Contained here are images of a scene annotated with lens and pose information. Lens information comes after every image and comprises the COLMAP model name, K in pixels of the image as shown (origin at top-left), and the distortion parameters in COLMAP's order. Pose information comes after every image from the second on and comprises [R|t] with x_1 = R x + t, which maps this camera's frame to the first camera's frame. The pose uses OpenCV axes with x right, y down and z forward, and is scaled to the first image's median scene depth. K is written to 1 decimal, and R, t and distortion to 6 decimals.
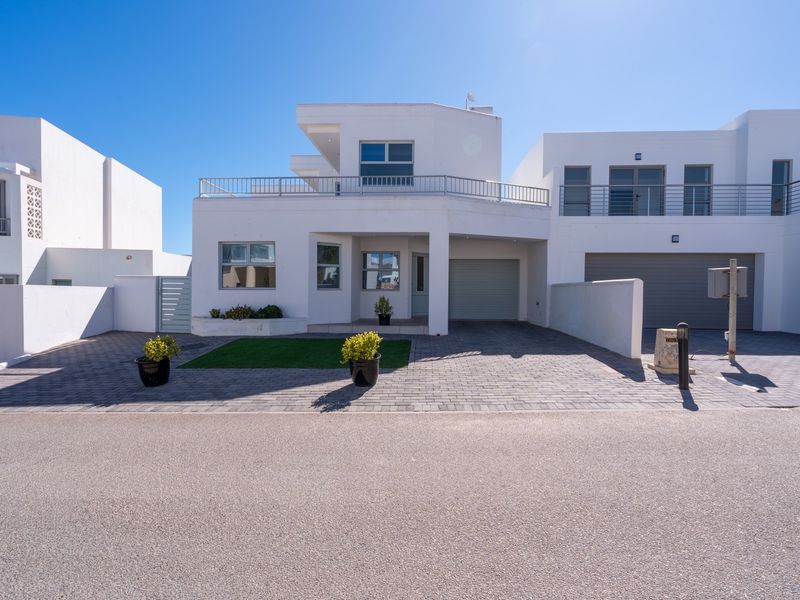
lens RADIAL K [[405.4, 0, 400.0], [0, 405.4, 300.0], [0, 0, 1]] dist [0.002752, -0.008140]
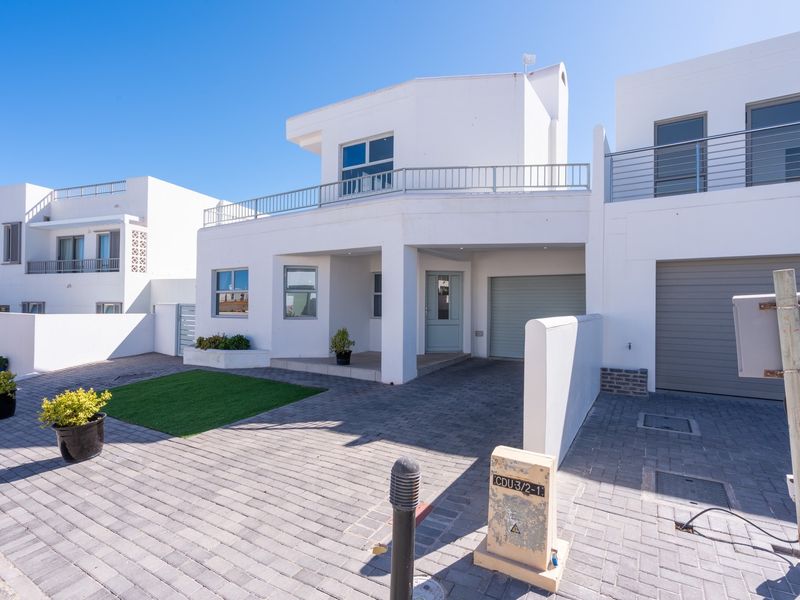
lens RADIAL K [[405.4, 0, 400.0], [0, 405.4, 300.0], [0, 0, 1]] dist [0.002752, -0.008140]
pose [[0.874652, -0.007393, -0.484695, 0.436512], [-0.012055, 0.999243, -0.036995, -0.036168], [0.484601, 0.038201, 0.873901, 0.335600]]
